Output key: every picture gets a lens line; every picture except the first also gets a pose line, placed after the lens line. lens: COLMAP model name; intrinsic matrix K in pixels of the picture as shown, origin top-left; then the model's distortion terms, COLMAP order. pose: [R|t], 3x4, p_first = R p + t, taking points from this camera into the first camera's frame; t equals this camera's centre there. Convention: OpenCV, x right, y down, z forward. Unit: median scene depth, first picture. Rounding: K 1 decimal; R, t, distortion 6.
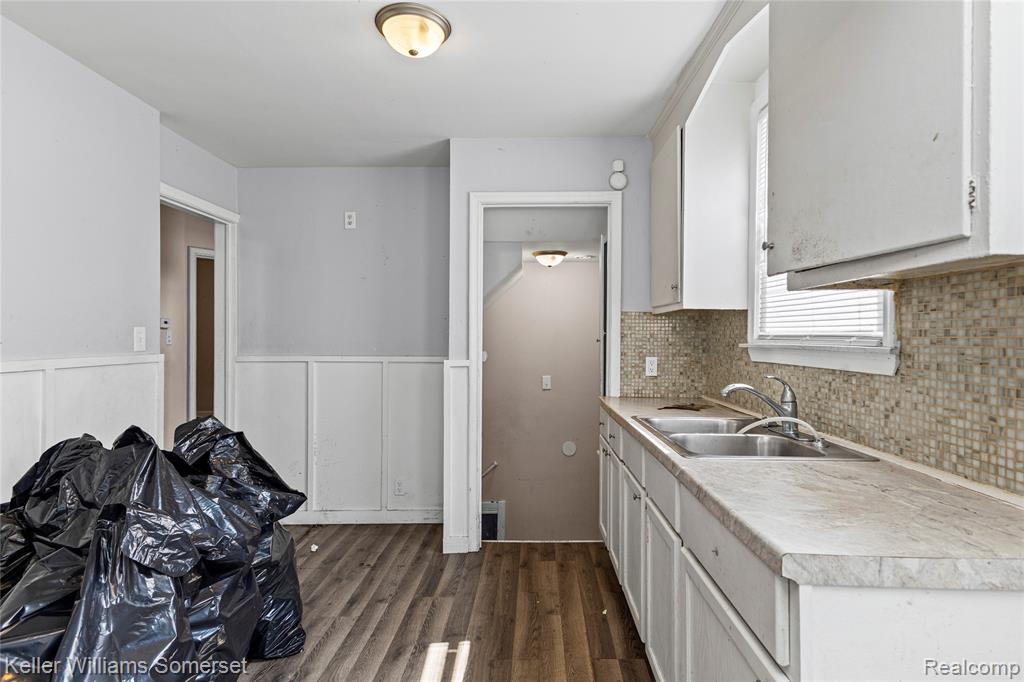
lens RADIAL K [[526.9, 0, 528.3], [0, 526.9, 335.5], [0, 0, 1]] dist [0.001554, -0.000342]
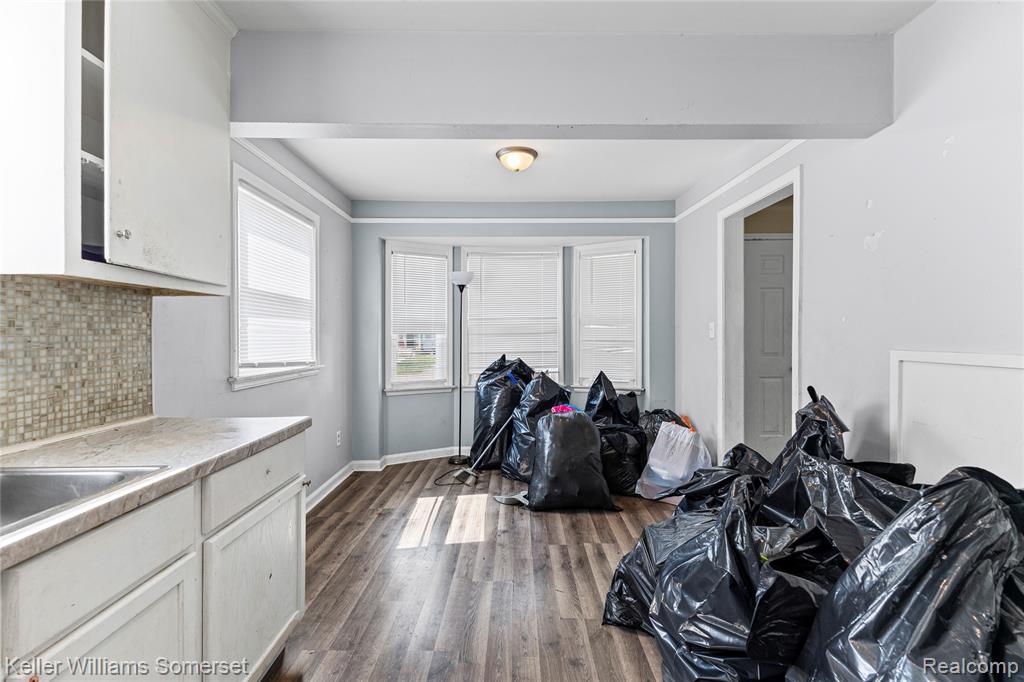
lens RADIAL K [[448.7, 0, 511.4], [0, 448.7, 334.7], [0, 0, 1]] dist [0.009873, -0.000458]
pose [[-0.999984, -0.000081, -0.005645, -0.261741], [-0.000075, 0.999999, -0.001102, 0.018251], [0.005646, -0.001101, -0.999983, 1.831897]]
